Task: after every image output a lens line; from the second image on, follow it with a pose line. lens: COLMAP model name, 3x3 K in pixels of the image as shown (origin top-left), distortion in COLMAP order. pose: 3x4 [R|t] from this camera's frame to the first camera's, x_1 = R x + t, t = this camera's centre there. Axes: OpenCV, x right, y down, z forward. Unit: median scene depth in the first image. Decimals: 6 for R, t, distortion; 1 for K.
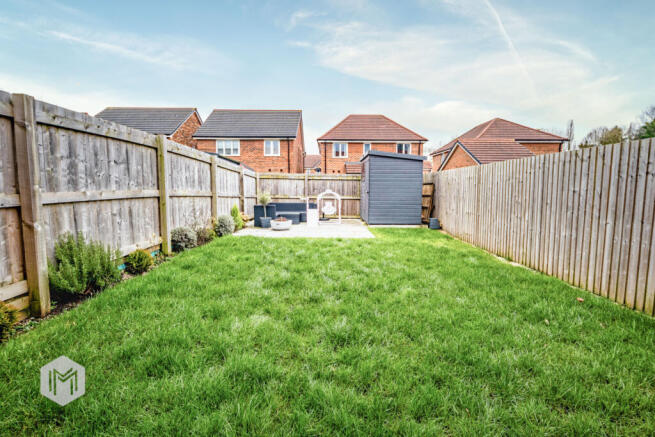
lens RADIAL K [[284.9, 0, 328.0], [0, 284.9, 215.5], [0, 0, 1]] dist [0.001124, 0.000155]
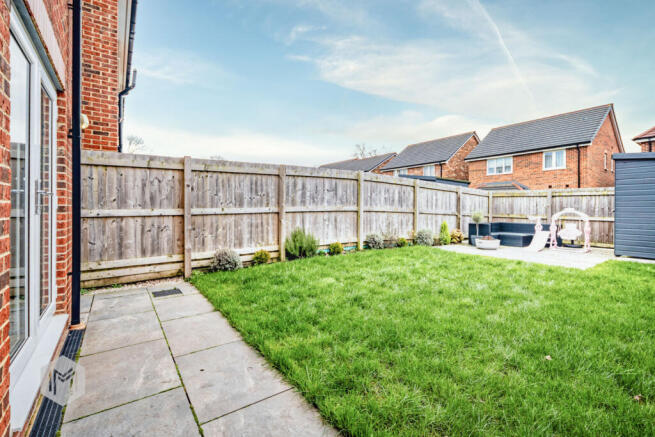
lens RADIAL K [[284.9, 0, 328.0], [0, 284.9, 215.5], [0, 0, 1]] dist [0.001124, 0.000155]
pose [[0.577275, 0.019924, -0.816307, 0.521912], [-0.080047, 0.996268, -0.032291, 0.018531], [0.812617, 0.083984, 0.576715, -0.004916]]
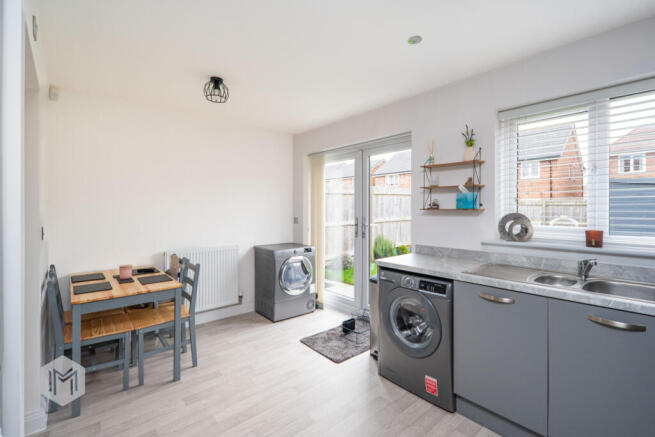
lens RADIAL K [[284.9, 0, 328.0], [0, 284.9, 215.5], [0, 0, 1]] dist [0.001124, 0.000155]
pose [[0.648657, 0.001026, -0.761080, 0.469302], [-0.063321, 0.996605, -0.052624, 0.037977], [0.758442, 0.082327, 0.646520, -0.646810]]
